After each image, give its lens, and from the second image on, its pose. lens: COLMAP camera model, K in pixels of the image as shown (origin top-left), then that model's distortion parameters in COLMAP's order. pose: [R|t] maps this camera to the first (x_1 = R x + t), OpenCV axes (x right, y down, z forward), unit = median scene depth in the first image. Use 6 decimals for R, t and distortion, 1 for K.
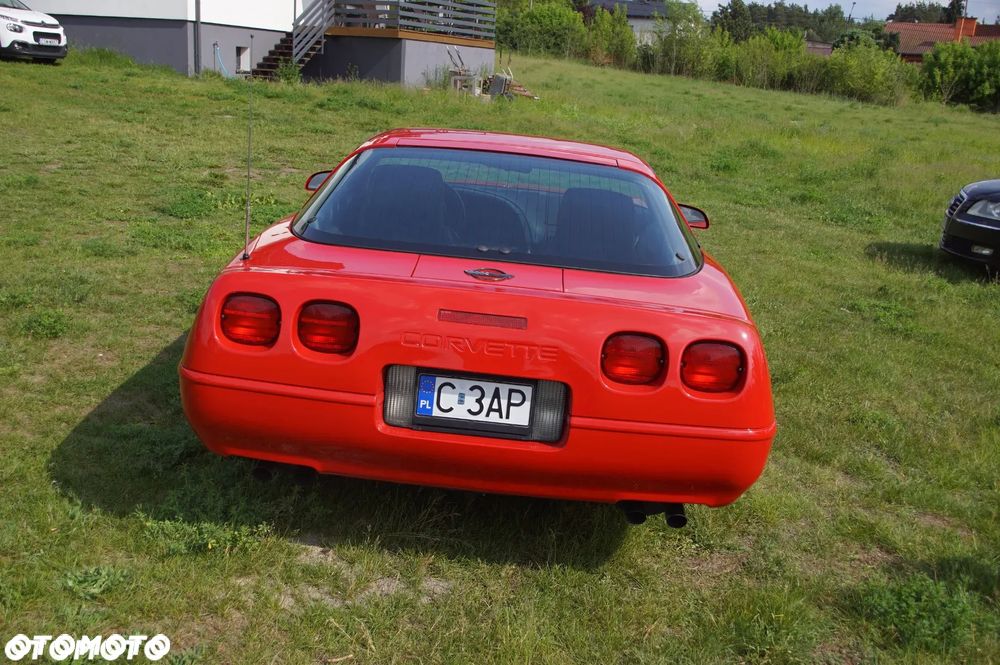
lens RADIAL K [[1044.1, 0, 500.0], [0, 1044.1, 332.5], [0, 0, 1]] dist [-0.111805, 0.298770]
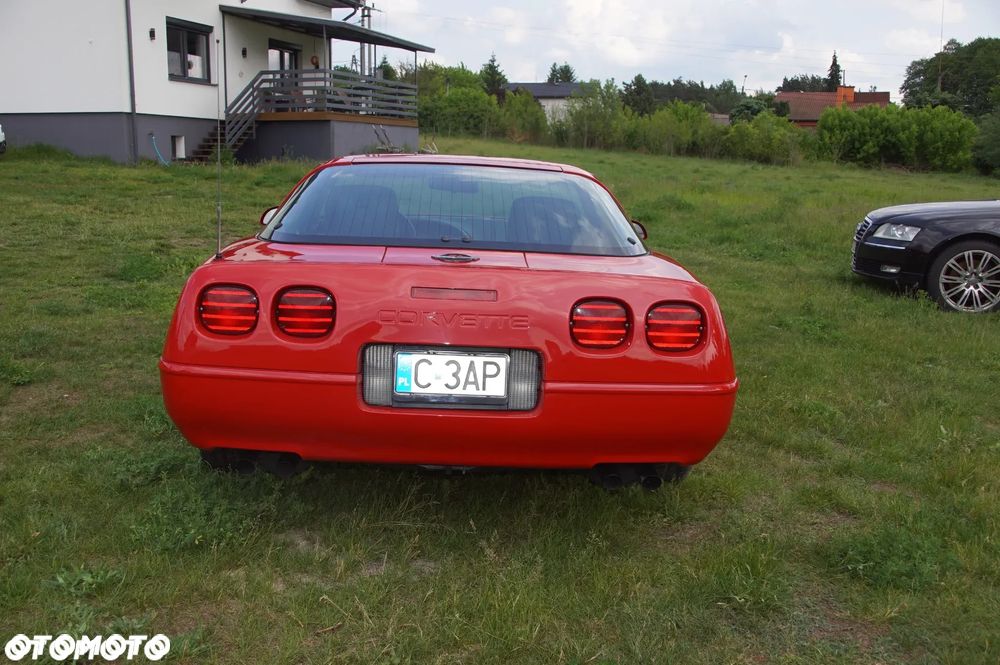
lens RADIAL K [[1003.5, 0, 500.0], [0, 1003.5, 332.5], [0, 0, 1]] dist [-0.113168, 0.220285]
pose [[0.995619, -0.064711, 0.067488, -0.008365], [0.069437, 0.995112, -0.070215, 0.019979], [-0.062615, 0.074594, 0.995246, 0.000964]]
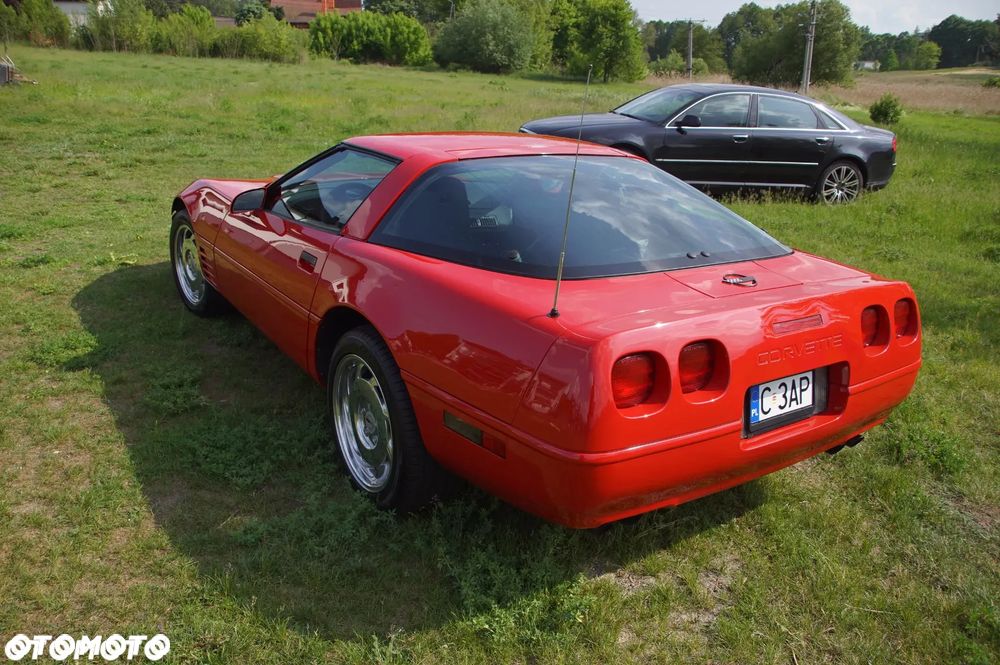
lens RADIAL K [[819.0, 0, 491.1], [0, 819.0, 345.7], [0, 0, 1]] dist [-0.173332, 0.162664]
pose [[0.810228, -0.243783, 0.533010, -0.147042], [0.176081, 0.968630, 0.175363, -0.039098], [-0.559040, -0.048231, 0.827737, 0.097934]]
